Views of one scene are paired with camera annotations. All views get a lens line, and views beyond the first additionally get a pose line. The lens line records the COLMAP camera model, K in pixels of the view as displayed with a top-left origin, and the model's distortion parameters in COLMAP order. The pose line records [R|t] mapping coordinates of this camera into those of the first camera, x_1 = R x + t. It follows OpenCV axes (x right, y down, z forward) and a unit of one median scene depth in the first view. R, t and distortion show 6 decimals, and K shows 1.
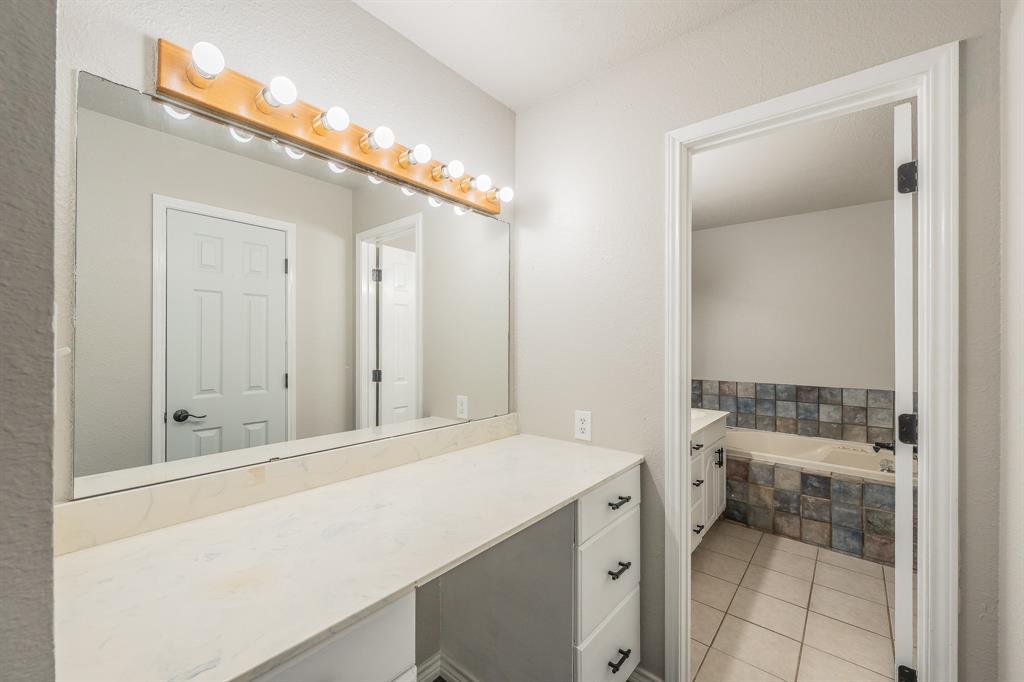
lens RADIAL K [[339.8, 0, 537.2], [0, 339.8, 340.7], [0, 0, 1]] dist [-0.000208, 0.000001]
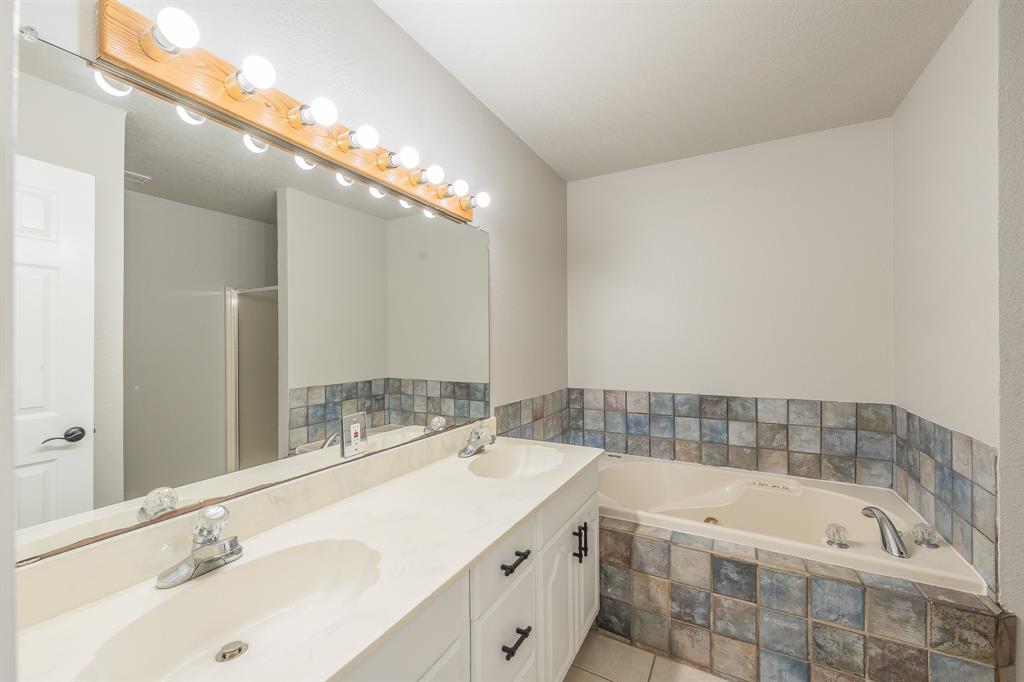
lens RADIAL K [[384.9, 0, 515.7], [0, 384.9, 338.8], [0, 0, 1]] dist [-0.000826, -0.000235]
pose [[0.976926, -0.006977, 0.213465, 0.270575], [0.007154, 0.999974, -0.000055, 0.014411], [-0.213459, 0.001581, 0.976951, 0.370855]]
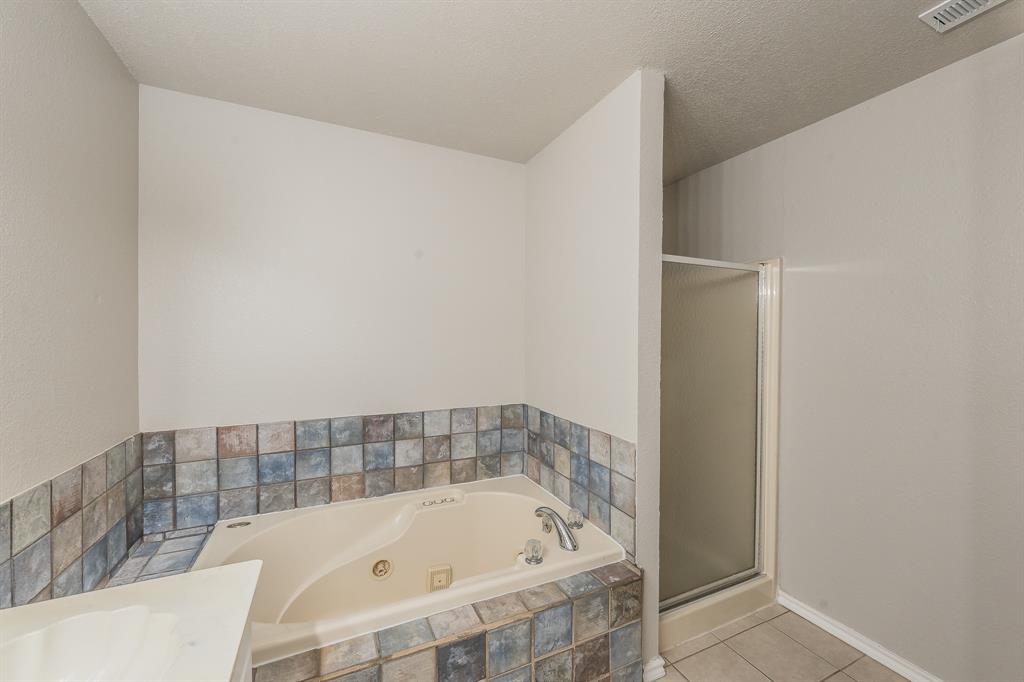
lens RADIAL K [[384.9, 0, 515.7], [0, 384.9, 338.8], [0, 0, 1]] dist [-0.000826, -0.000235]
pose [[0.395464, -0.012237, 0.918400, 0.316526], [0.000407, 0.999913, 0.013148, -0.016075], [-0.918482, -0.004826, 0.395434, 0.614406]]
